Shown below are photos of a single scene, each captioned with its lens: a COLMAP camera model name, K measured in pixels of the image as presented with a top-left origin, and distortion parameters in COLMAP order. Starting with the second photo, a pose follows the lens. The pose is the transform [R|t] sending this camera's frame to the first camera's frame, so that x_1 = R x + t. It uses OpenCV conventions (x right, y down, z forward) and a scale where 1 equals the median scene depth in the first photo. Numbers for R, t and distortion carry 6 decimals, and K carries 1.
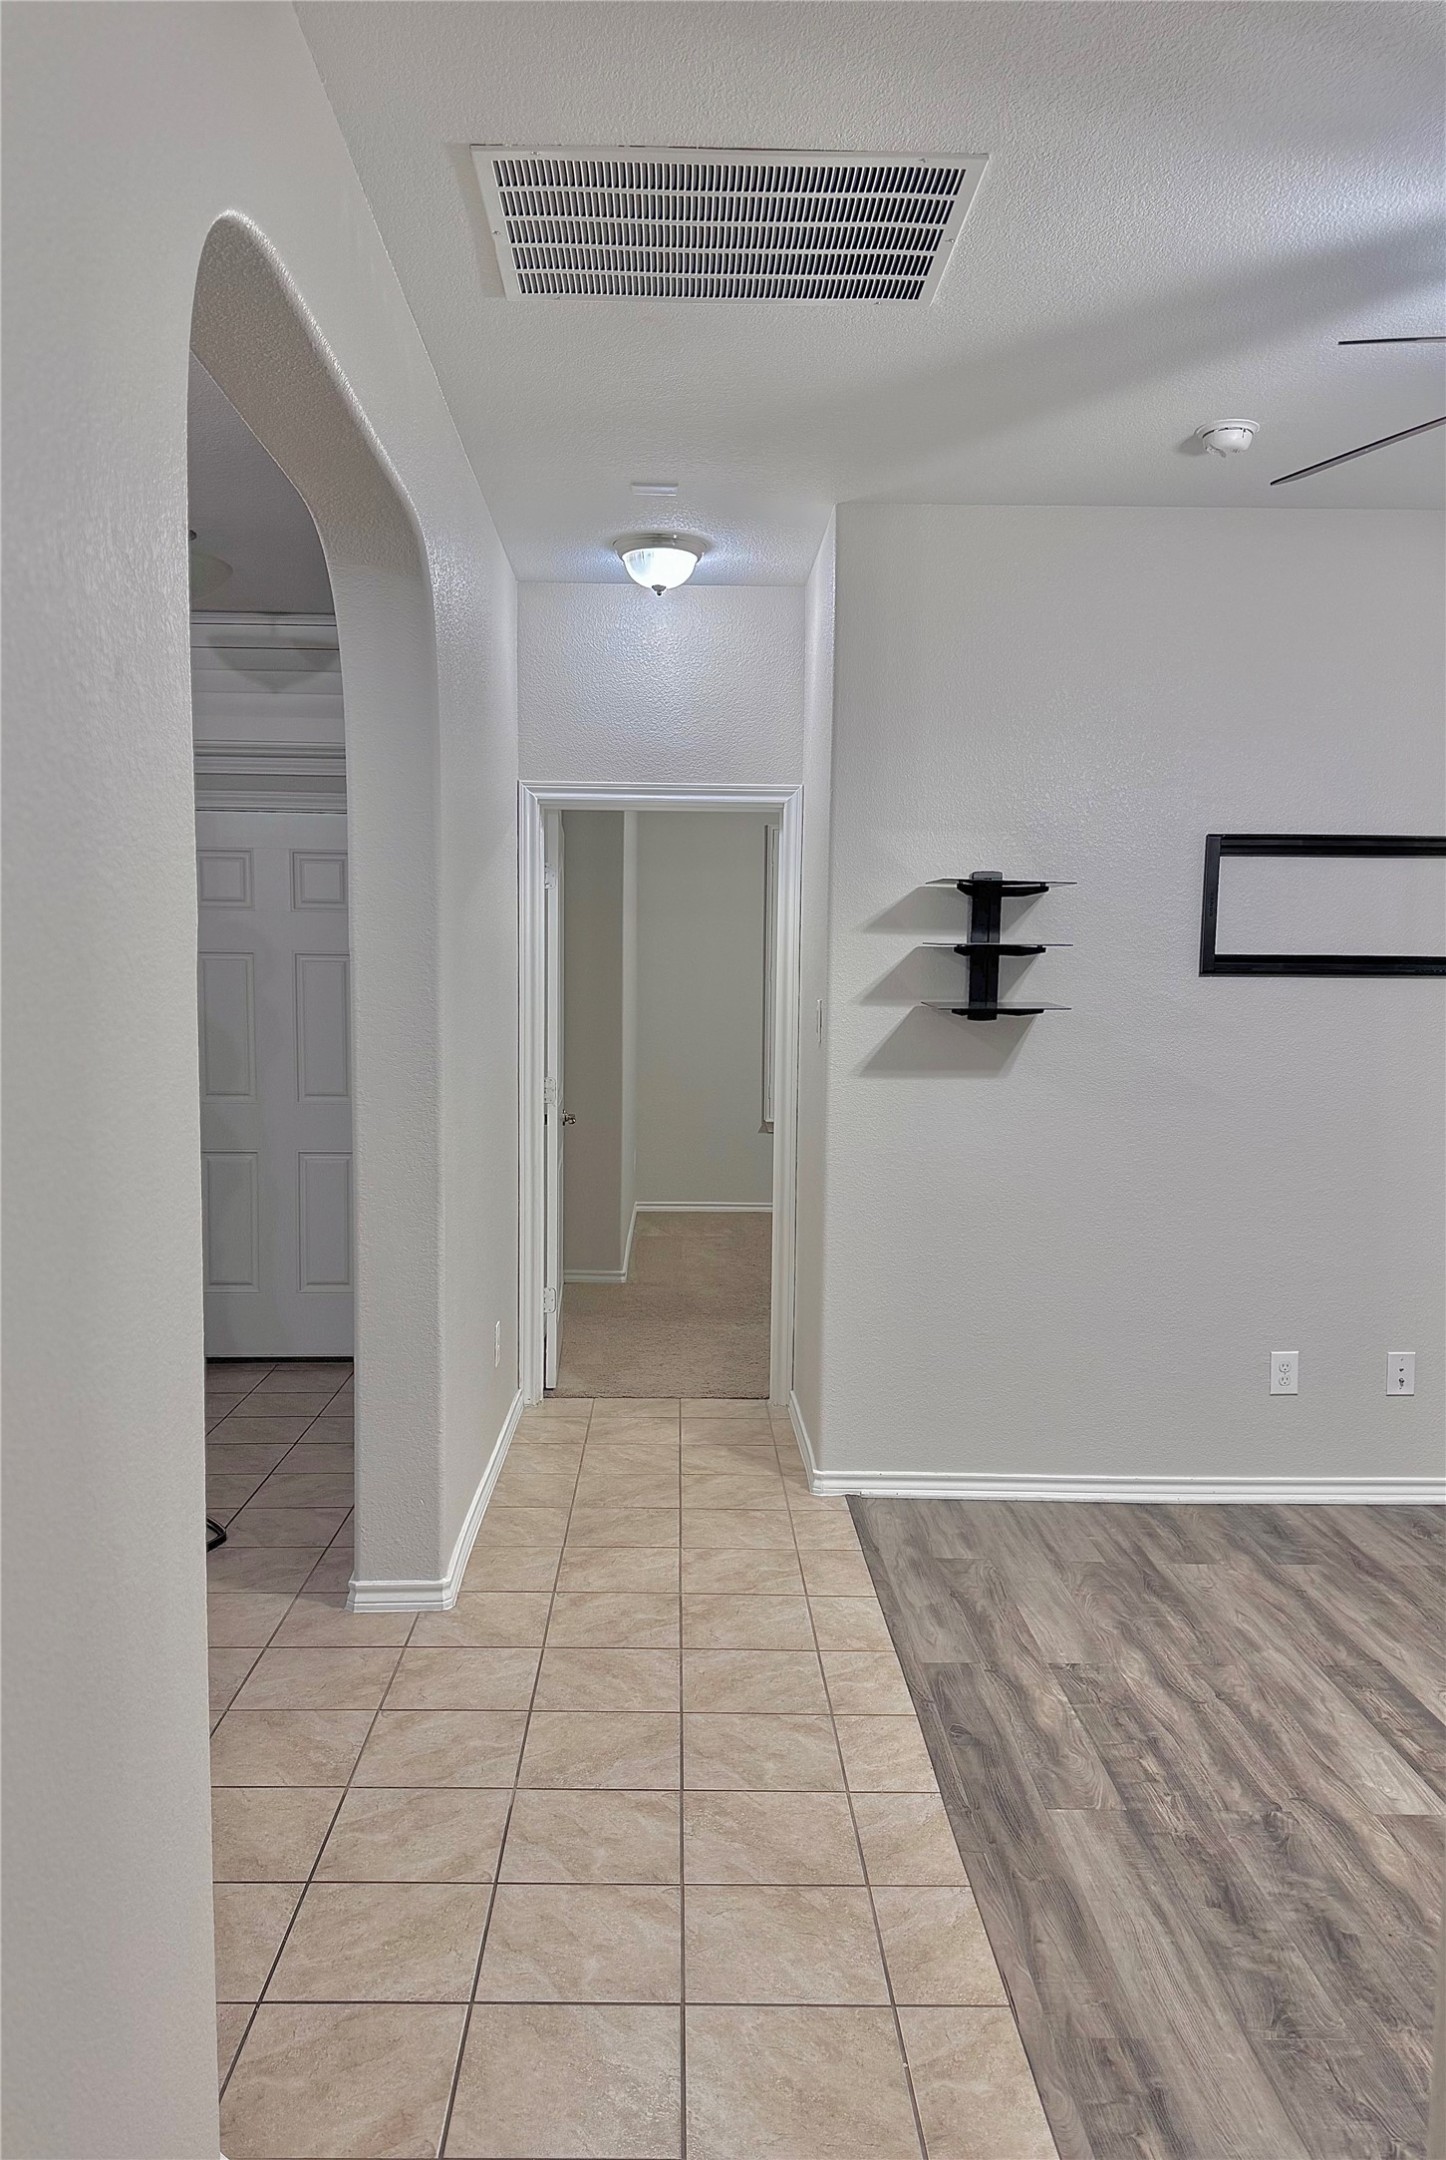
lens RADIAL K [[1512.4, 0, 710.5], [0, 1512.4, 1069.4], [0, 0, 1]] dist [-0.000165, 0.000061]
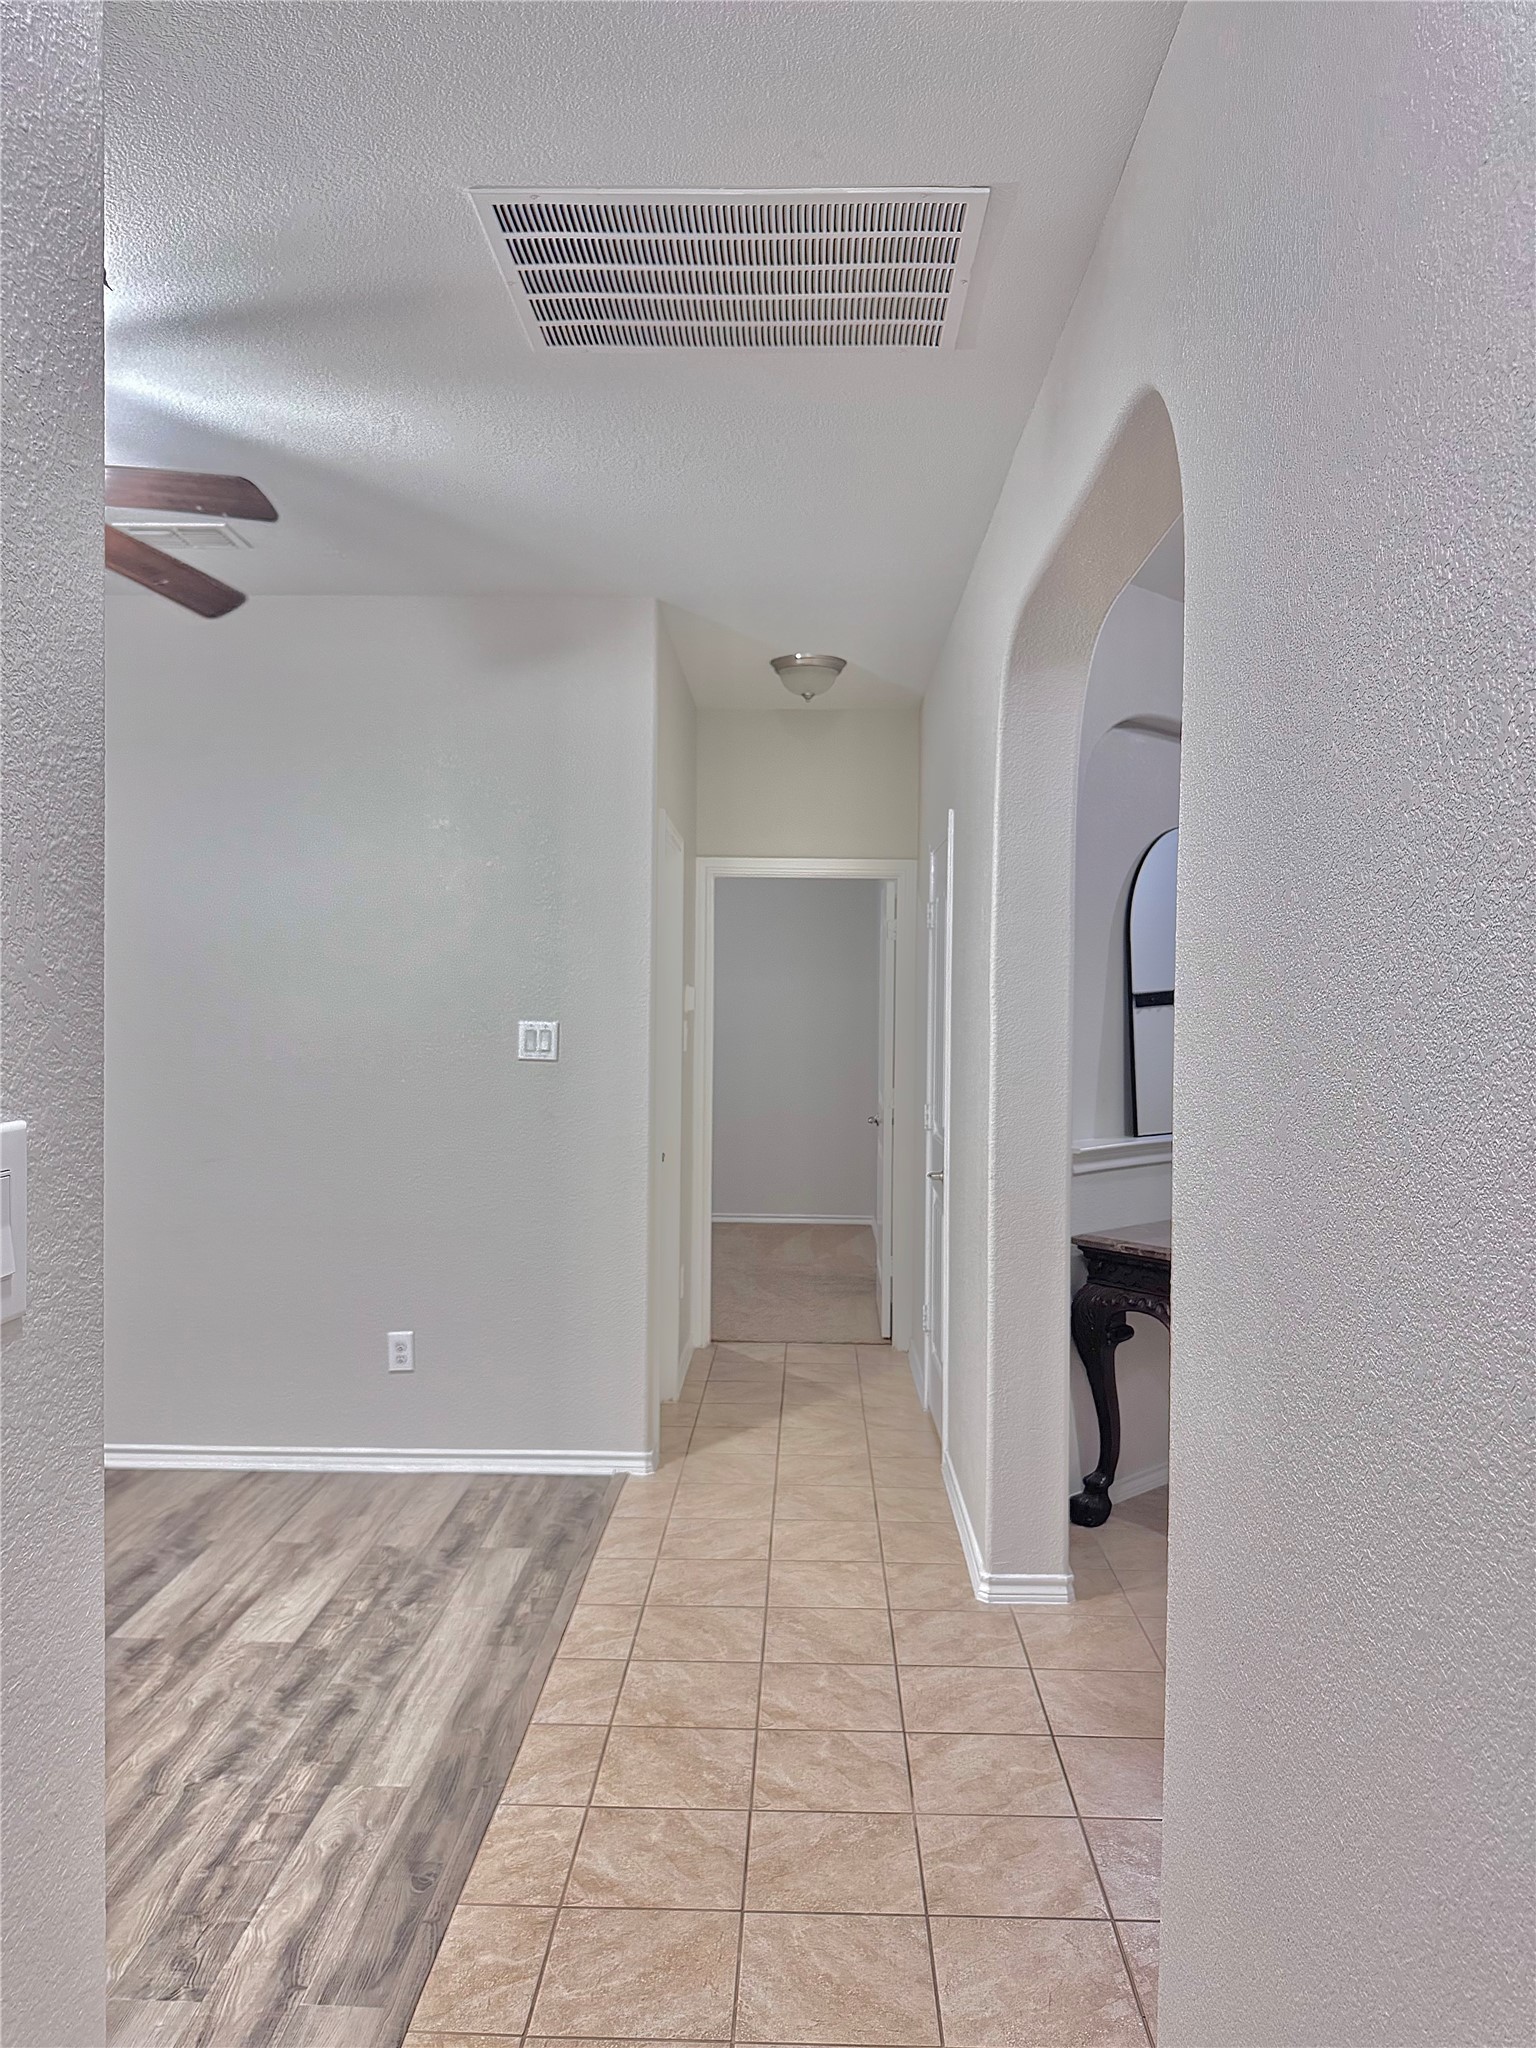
lens RADIAL K [[1432.5, 0, 769.9], [0, 1432.5, 1024.4], [0, 0, 1]] dist [0.001253, 0.000271]
pose [[-0.998375, -0.022374, 0.052413, -0.073221], [-0.018450, 0.997073, 0.074195, -0.127925], [-0.053919, 0.073107, -0.995865, 1.982452]]
